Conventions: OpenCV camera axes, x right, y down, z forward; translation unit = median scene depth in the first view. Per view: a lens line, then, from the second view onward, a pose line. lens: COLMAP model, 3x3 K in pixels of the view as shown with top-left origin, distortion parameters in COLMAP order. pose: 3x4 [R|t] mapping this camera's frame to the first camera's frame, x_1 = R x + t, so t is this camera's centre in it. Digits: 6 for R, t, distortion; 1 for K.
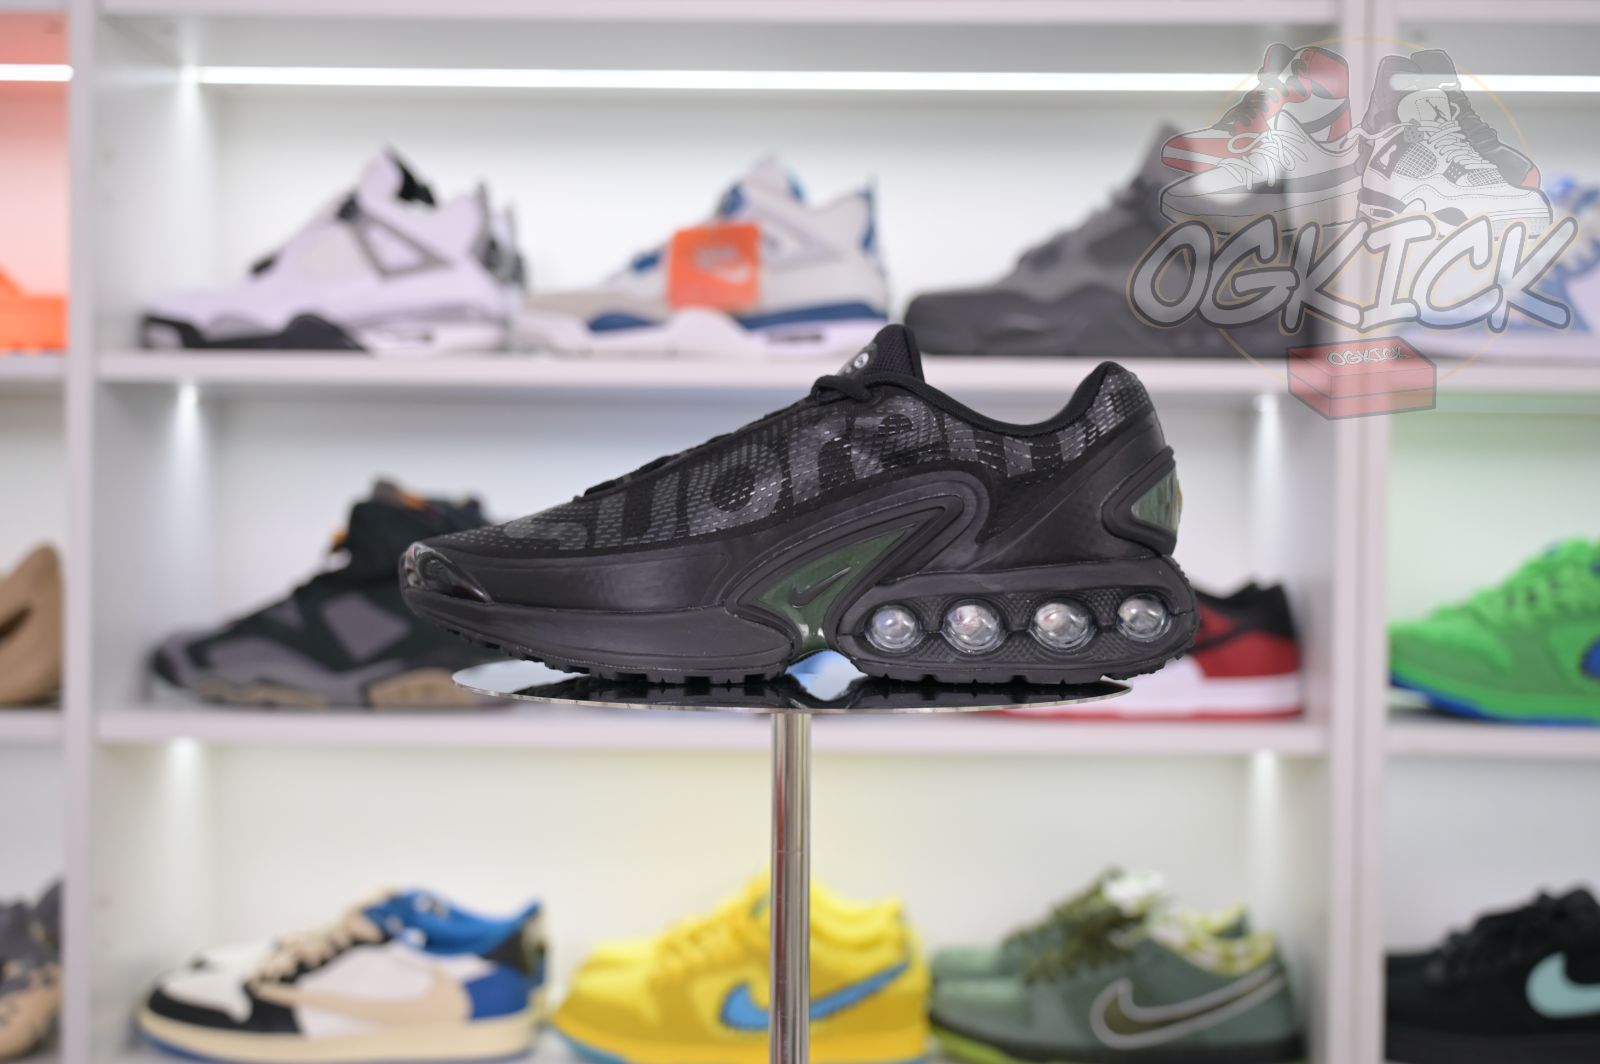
lens RADIAL K [[2131.4, 0, 808.6], [0, 2131.4, 536.2], [0, 0, 1]] dist [-0.010527, 0.000000]
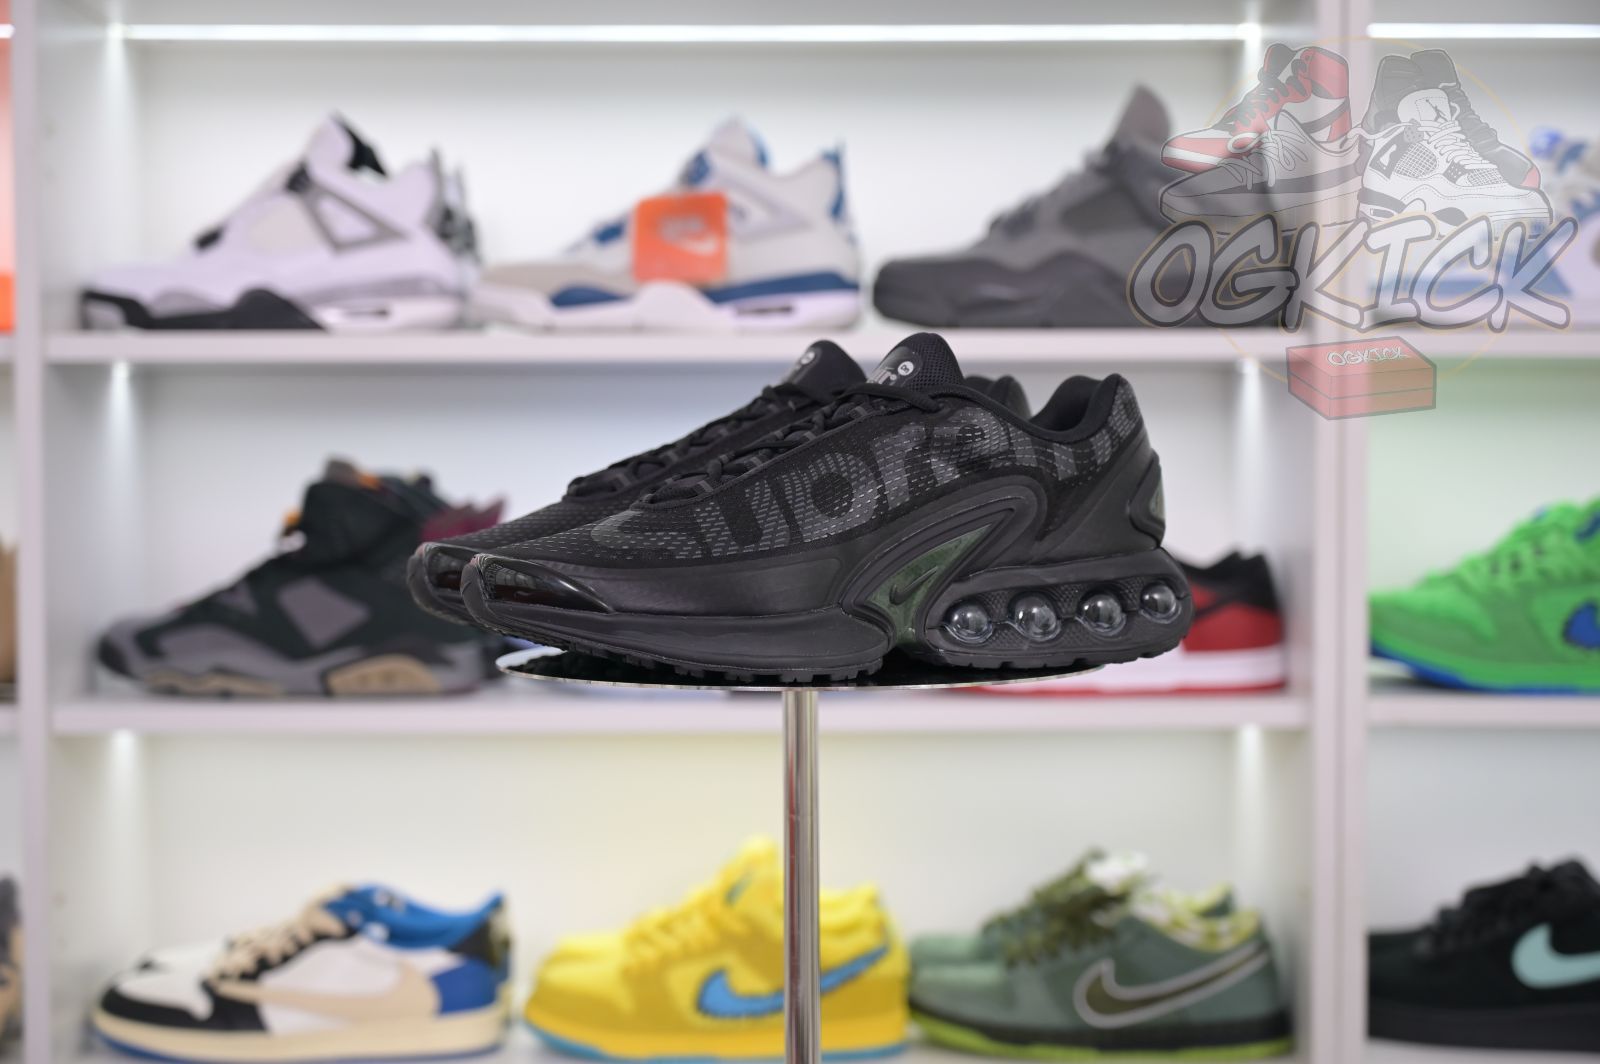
lens RADIAL K [[2624.8, 0, 819.4], [0, 2624.8, 555.3], [0, 0, 1]] dist [-0.022044, 0.000000]
pose [[0.999278, -0.014146, 0.035262, -0.024294], [0.013122, 0.999491, 0.029084, -0.014923], [-0.035656, -0.028601, 0.998955, -0.197112]]
